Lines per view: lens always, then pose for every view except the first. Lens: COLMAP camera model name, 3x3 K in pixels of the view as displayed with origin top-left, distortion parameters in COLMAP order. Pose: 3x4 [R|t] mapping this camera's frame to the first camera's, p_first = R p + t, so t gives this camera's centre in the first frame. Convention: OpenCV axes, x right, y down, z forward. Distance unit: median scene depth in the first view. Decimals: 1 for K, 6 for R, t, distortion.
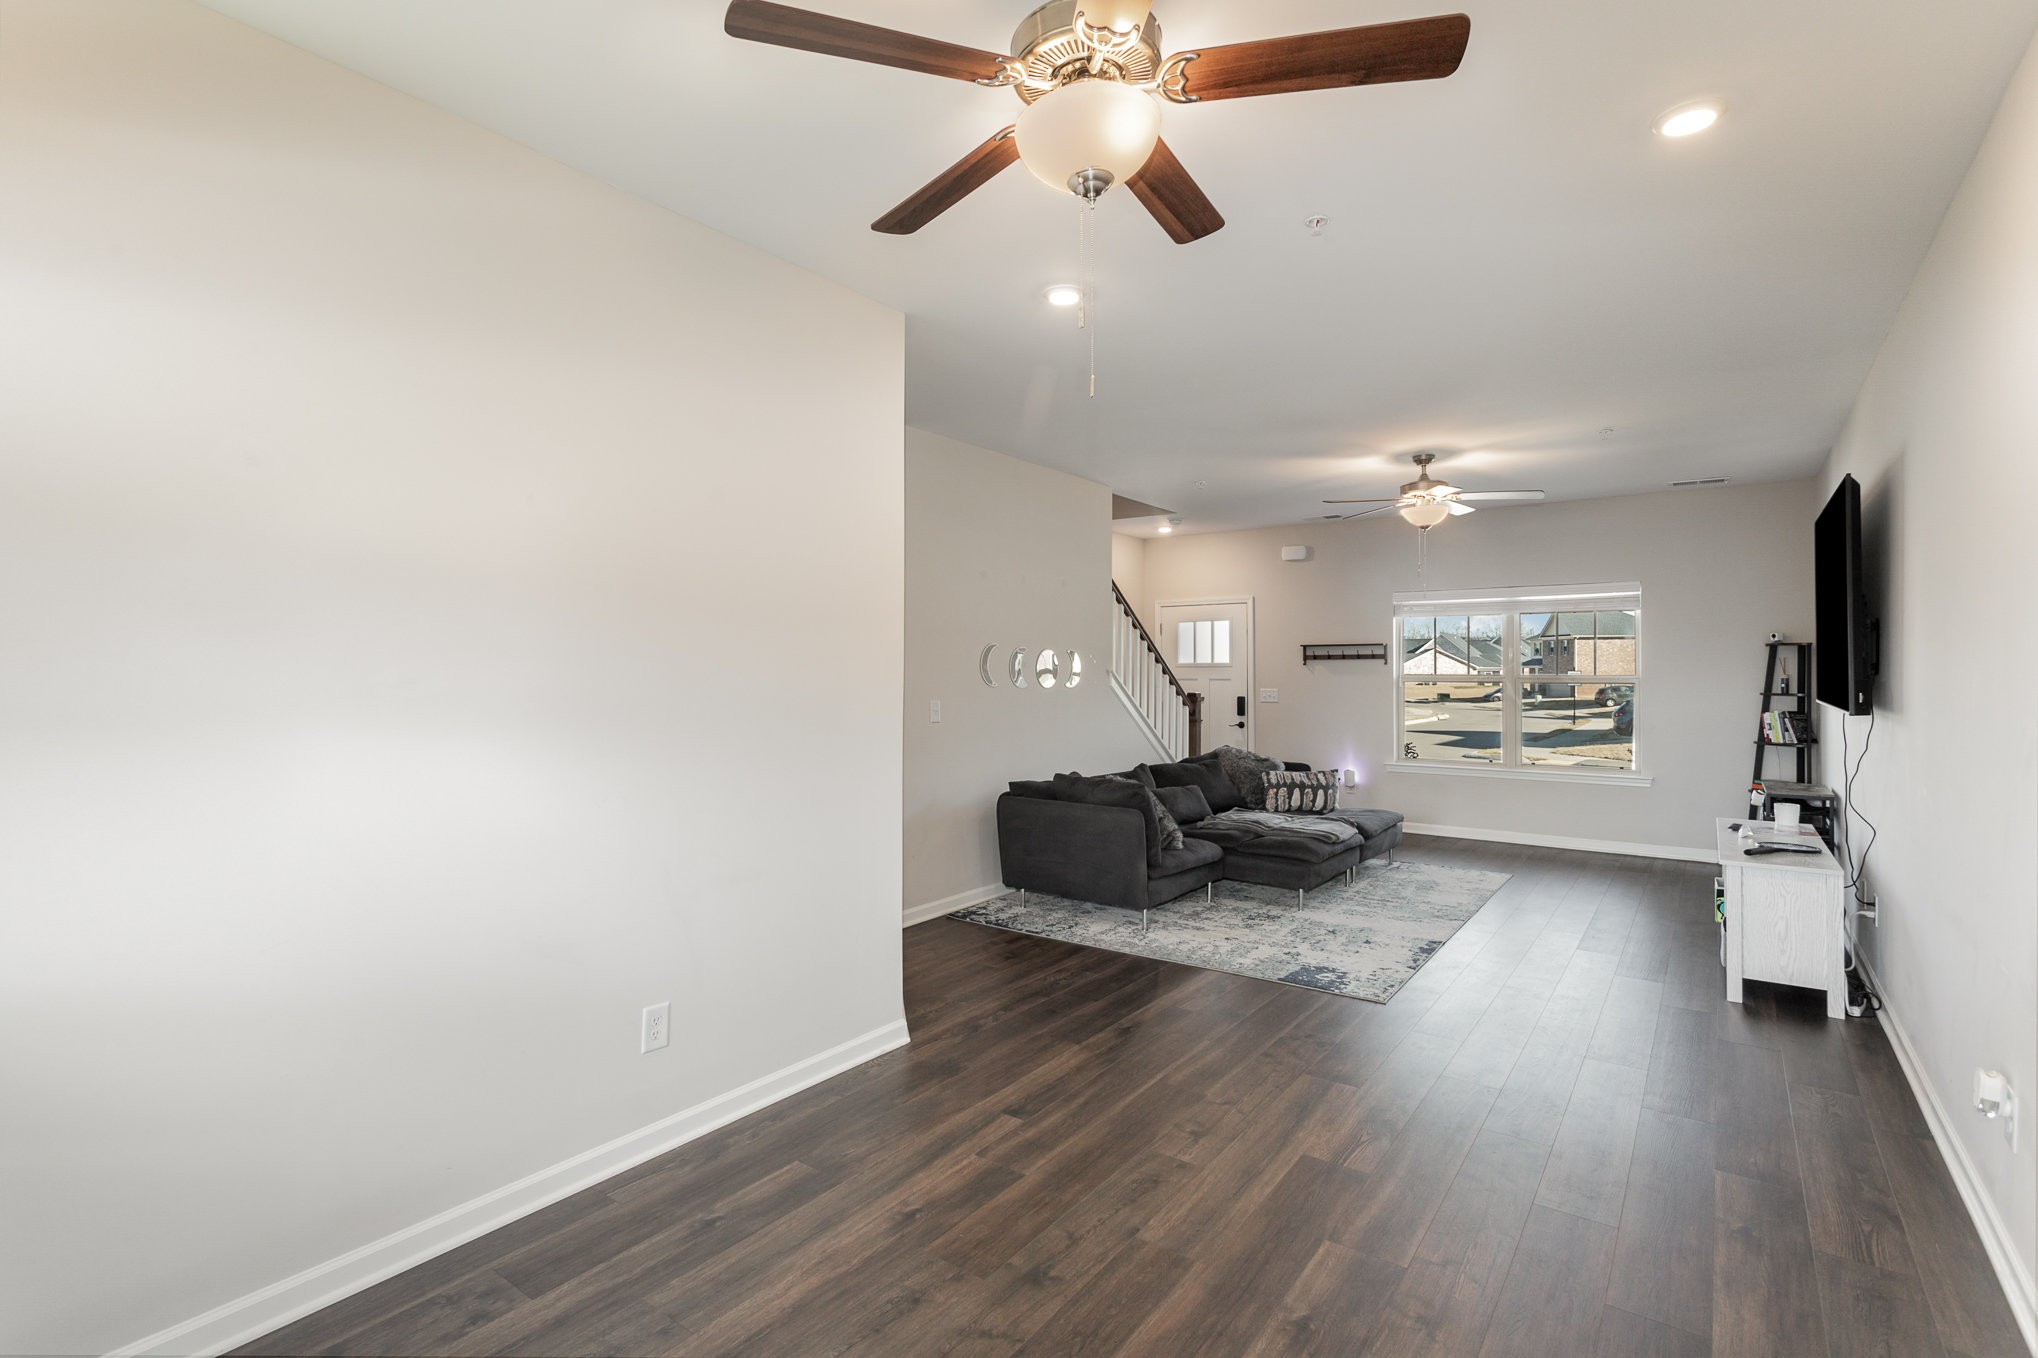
lens RADIAL K [[961.3, 0, 996.6], [0, 961.3, 671.6], [0, 0, 1]] dist [-0.007095, 0.004080]
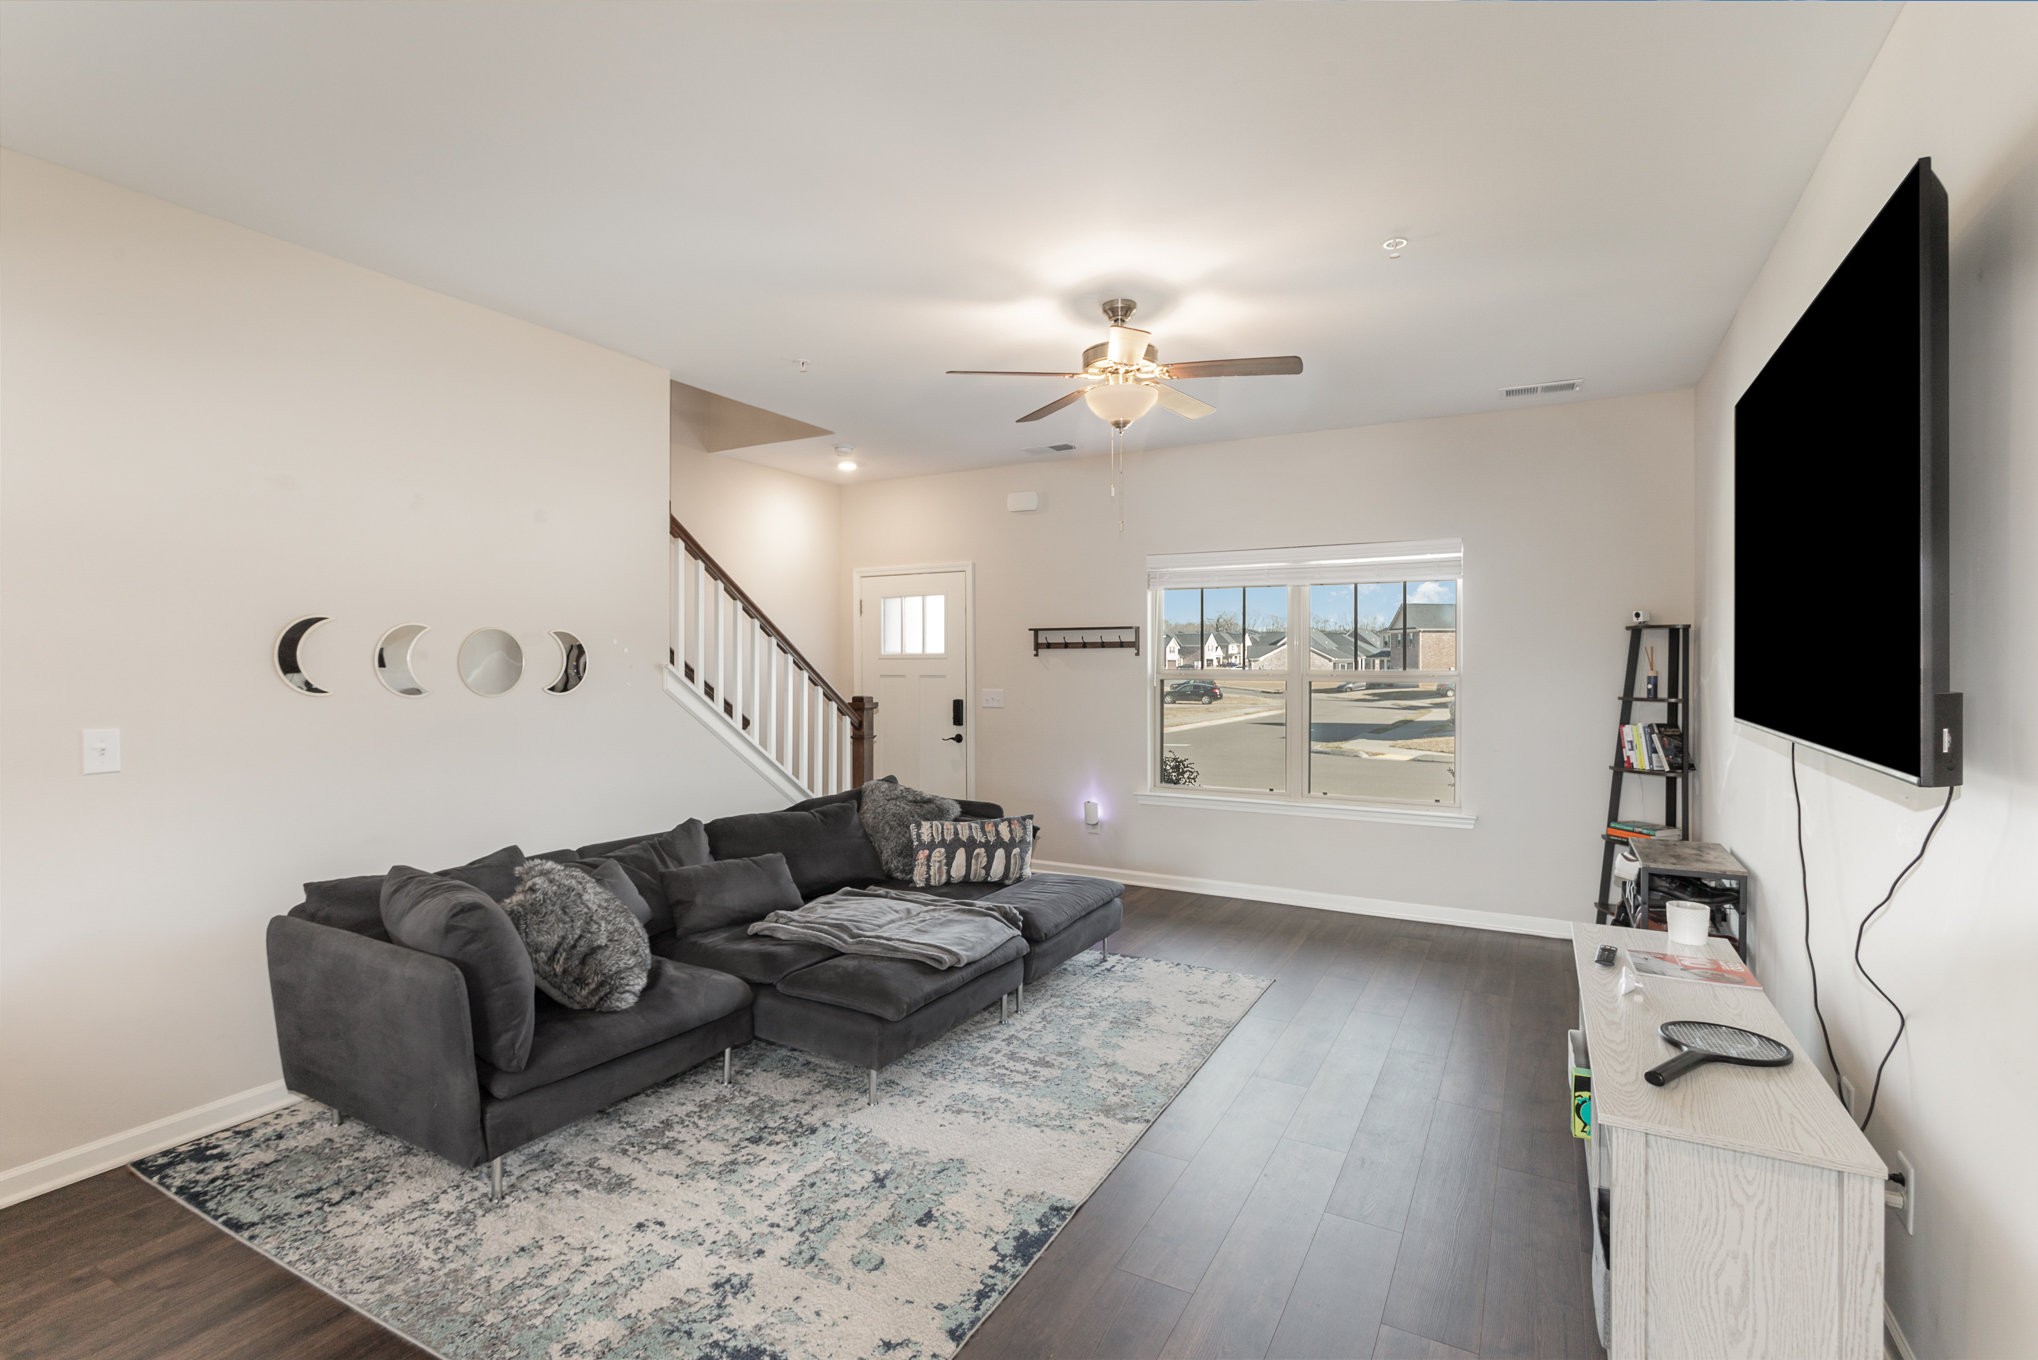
lens RADIAL K [[961.3, 0, 1008.5], [0, 961.3, 671.5], [0, 0, 1]] dist [-0.007095, 0.004080]
pose [[0.990777, -0.000679, 0.135497, 0.263699], [-0.000560, 0.999958, 0.009109, -0.002415], [-0.135498, -0.009101, 0.990736, 0.371145]]
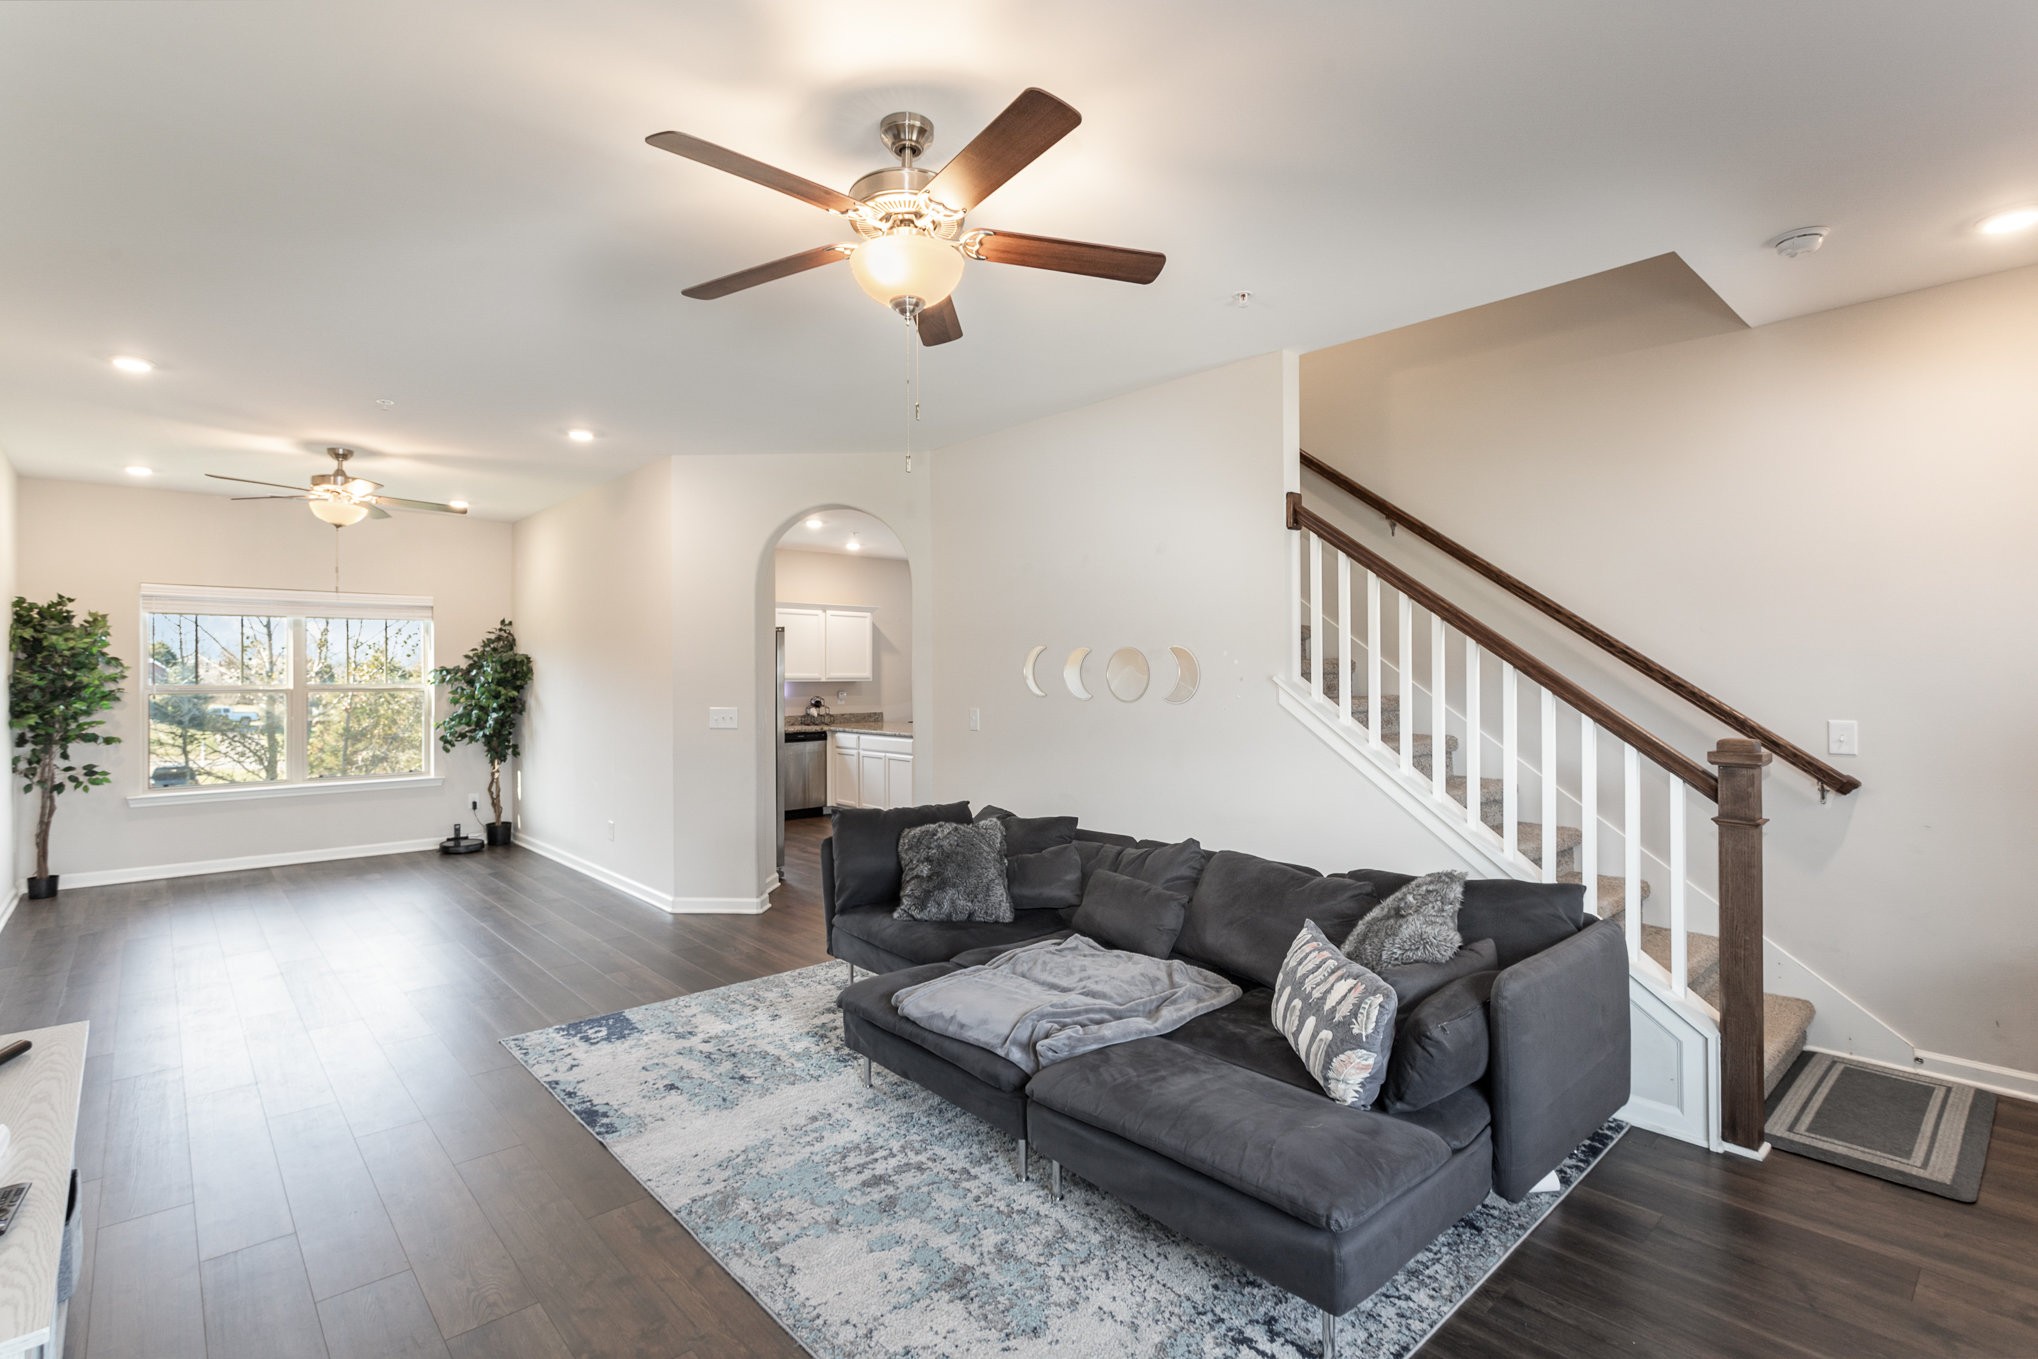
lens RADIAL K [[961.3, 0, 987.9], [0, 961.3, 665.4], [0, 0, 1]] dist [-0.007095, 0.004080]
pose [[-0.208192, -0.007257, -0.978061, 0.724667], [0.011187, 0.999889, -0.009800, -0.001503], [0.978024, -0.012982, -0.208088, 0.988877]]
